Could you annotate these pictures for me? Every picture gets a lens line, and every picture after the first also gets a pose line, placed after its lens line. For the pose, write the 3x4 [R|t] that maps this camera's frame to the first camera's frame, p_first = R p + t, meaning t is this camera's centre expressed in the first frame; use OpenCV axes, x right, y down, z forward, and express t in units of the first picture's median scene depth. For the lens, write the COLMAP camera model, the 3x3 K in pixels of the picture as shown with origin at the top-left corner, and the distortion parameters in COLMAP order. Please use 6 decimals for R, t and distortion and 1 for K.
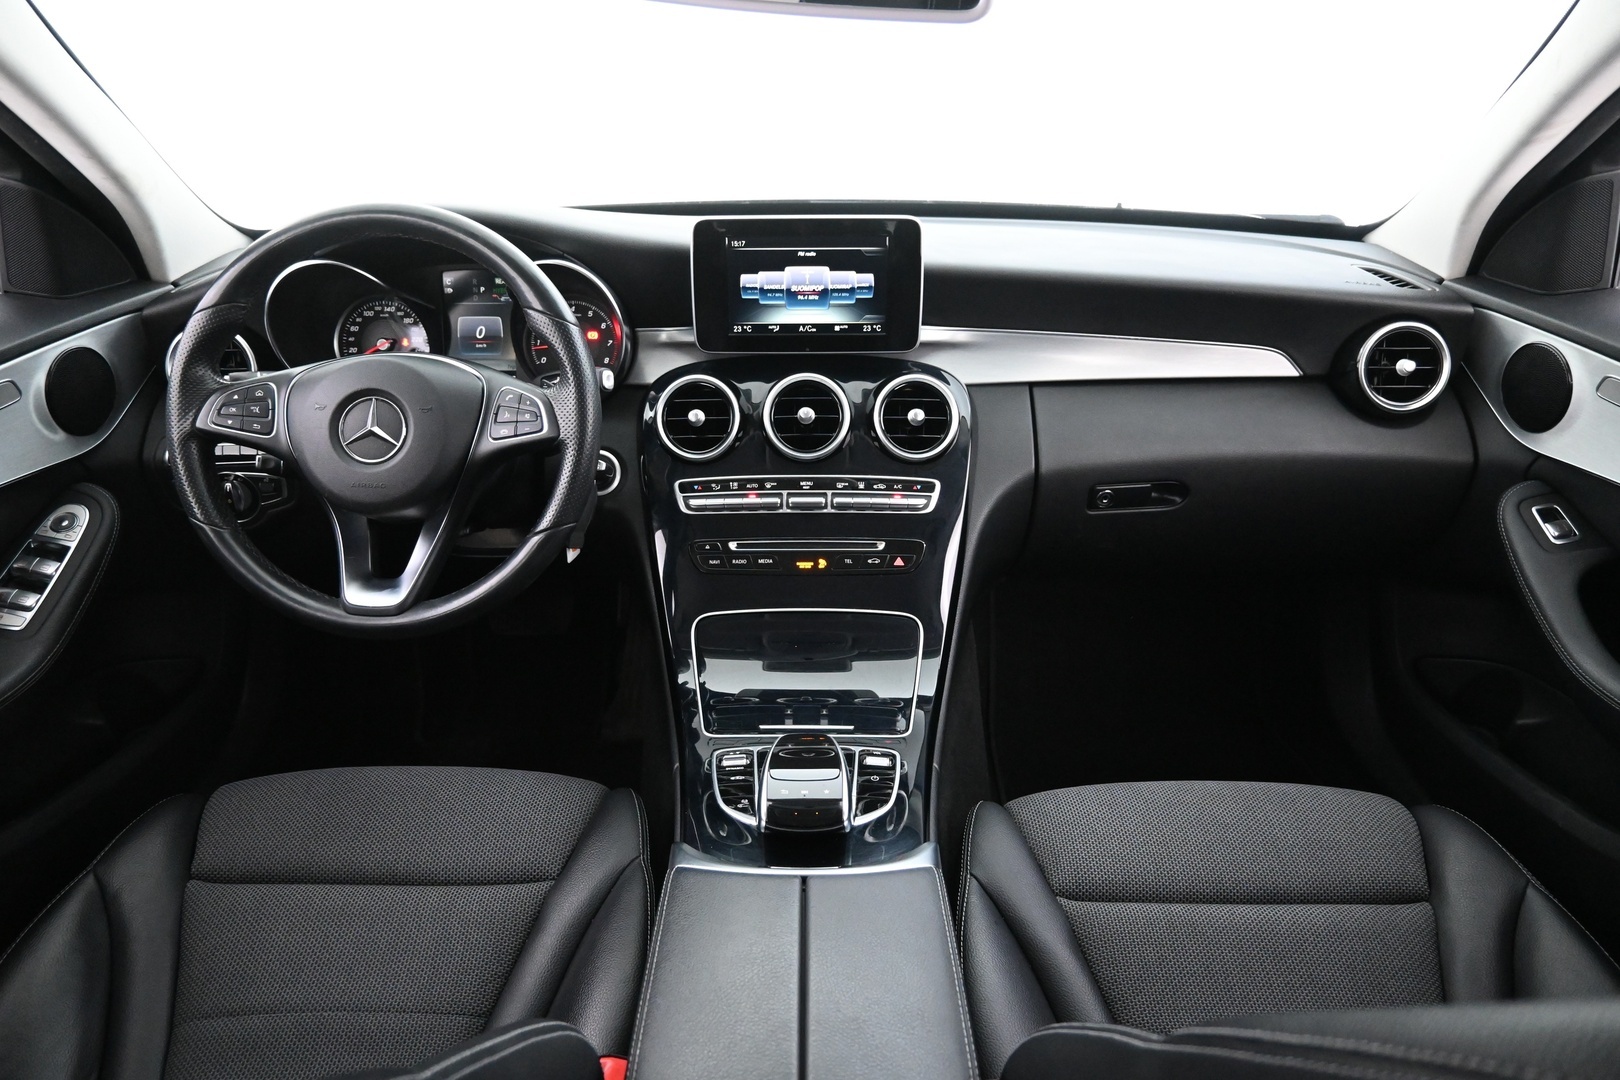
lens RADIAL K [[1144.9, 0, 806.7], [0, 1144.9, 543.5], [0, 0, 1]] dist [-0.007245, -0.002179]
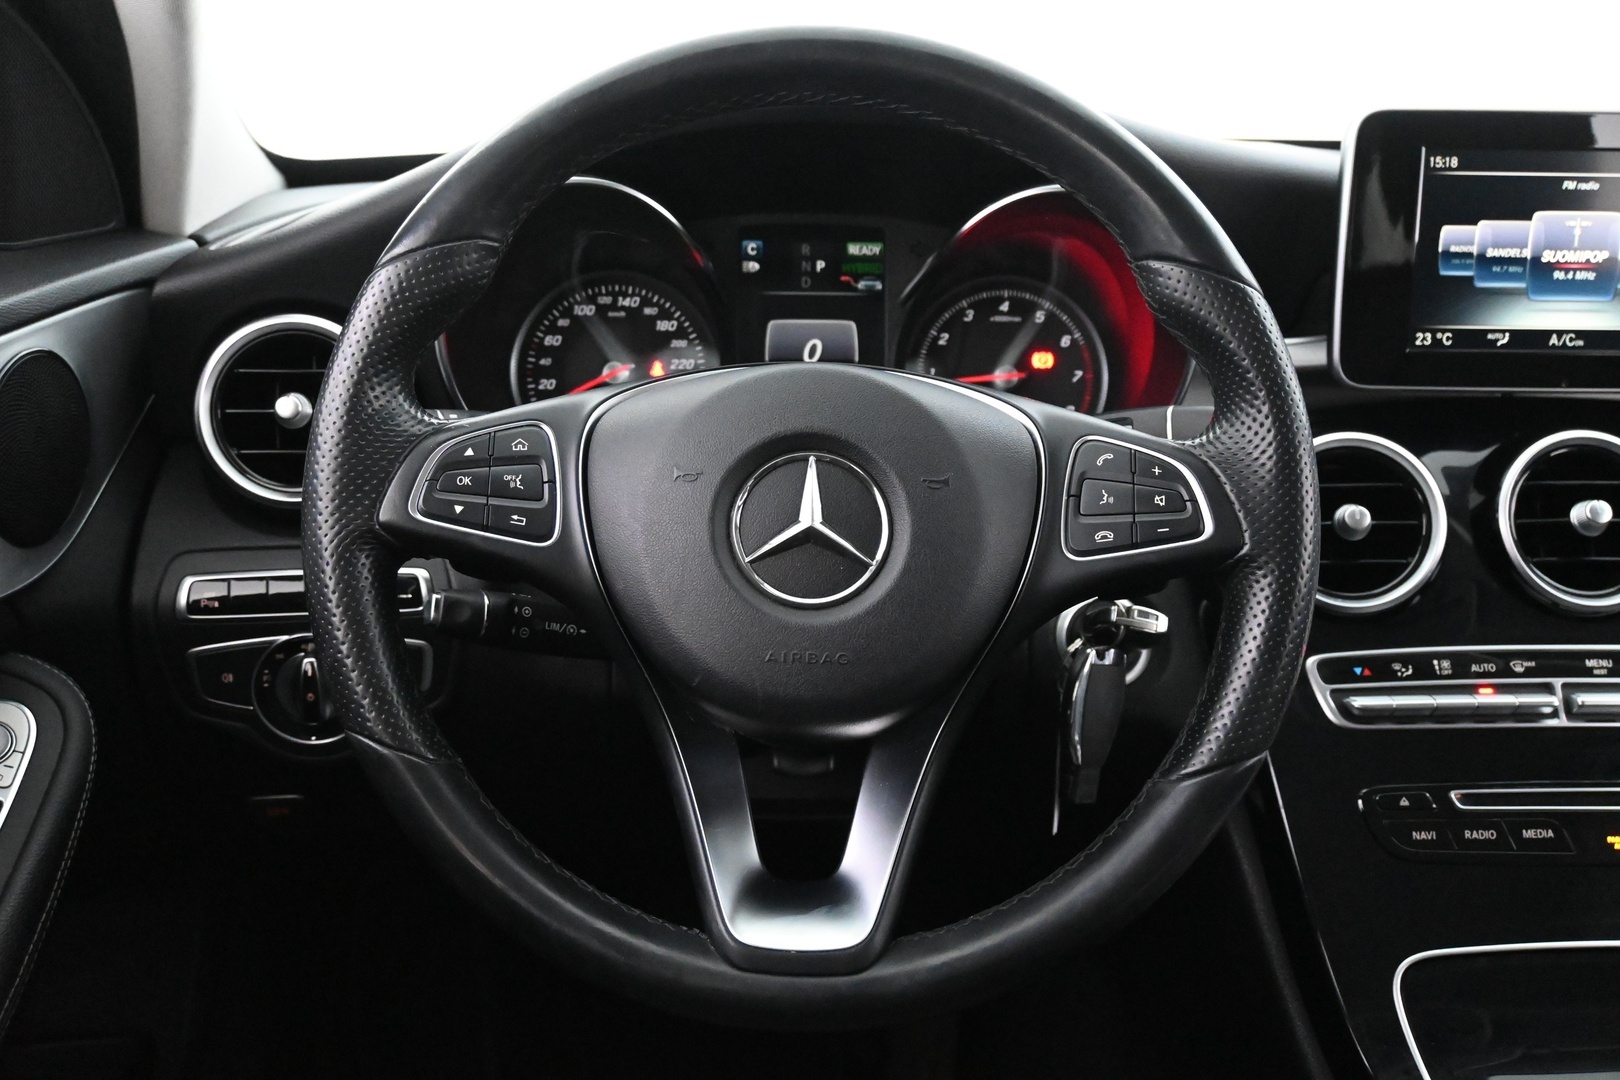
lens RADIAL K [[1709.6, 0, 813.4], [0, 1709.6, 527.7], [0, 0, 1]] dist [0.003561, 0.000000]
pose [[0.999086, 0.008235, 0.041936, -0.347938], [-0.002389, 0.990489, -0.137571, -0.010652], [-0.042670, 0.137345, 0.989604, 0.318097]]
